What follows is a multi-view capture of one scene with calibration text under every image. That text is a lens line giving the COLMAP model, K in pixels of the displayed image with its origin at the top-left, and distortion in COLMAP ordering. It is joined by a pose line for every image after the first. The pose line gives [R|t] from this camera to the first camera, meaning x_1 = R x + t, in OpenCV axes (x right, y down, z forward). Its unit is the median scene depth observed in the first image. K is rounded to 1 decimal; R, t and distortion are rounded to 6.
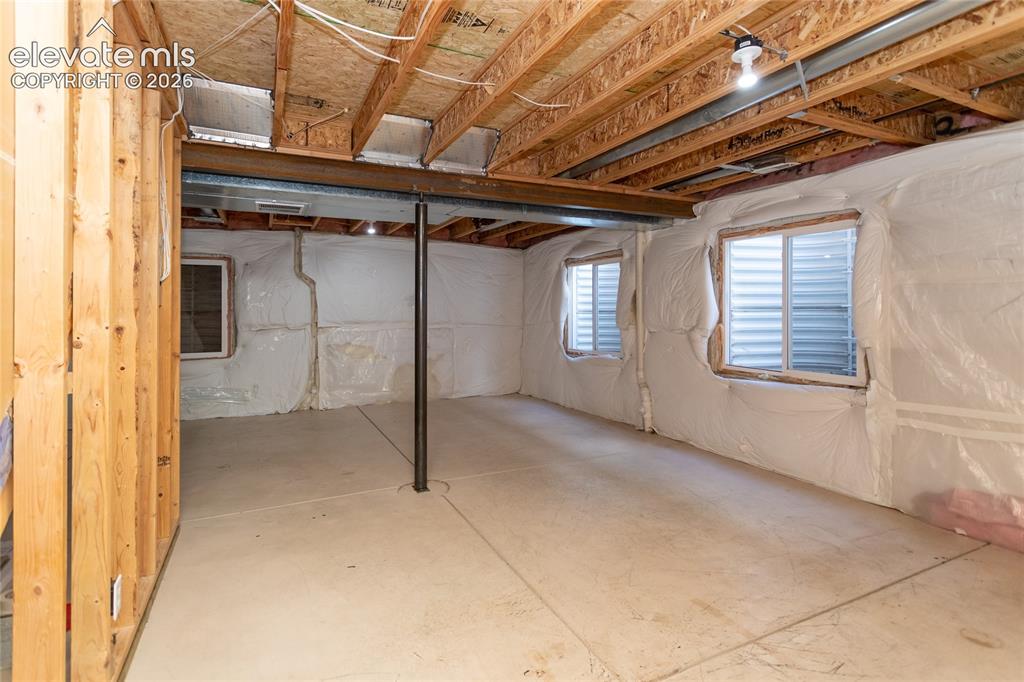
lens RADIAL K [[497.0, 0, 497.5], [0, 497.0, 312.8], [0, 0, 1]] dist [0.000635, 0.002732]
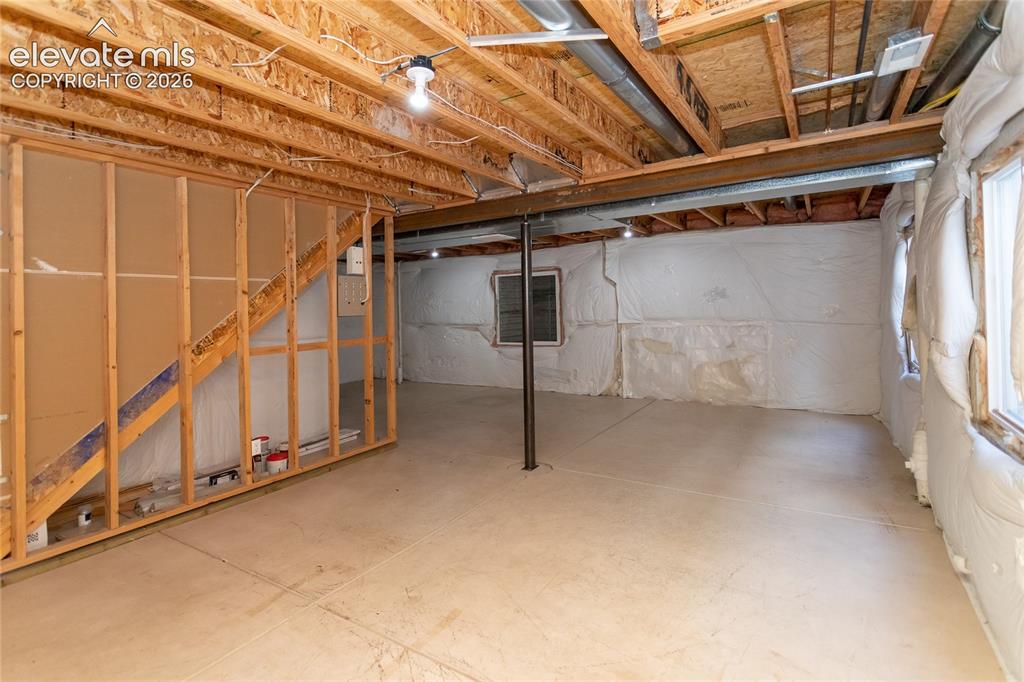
lens RADIAL K [[497.0, 0, 506.4], [0, 497.0, 302.8], [0, 0, 1]] dist [0.000635, 0.002732]
pose [[0.533609, -0.019102, -0.845515, 0.474371], [0.022196, 0.999717, -0.008578, -0.014145], [0.845440, -0.014189, 0.533882, 0.197938]]
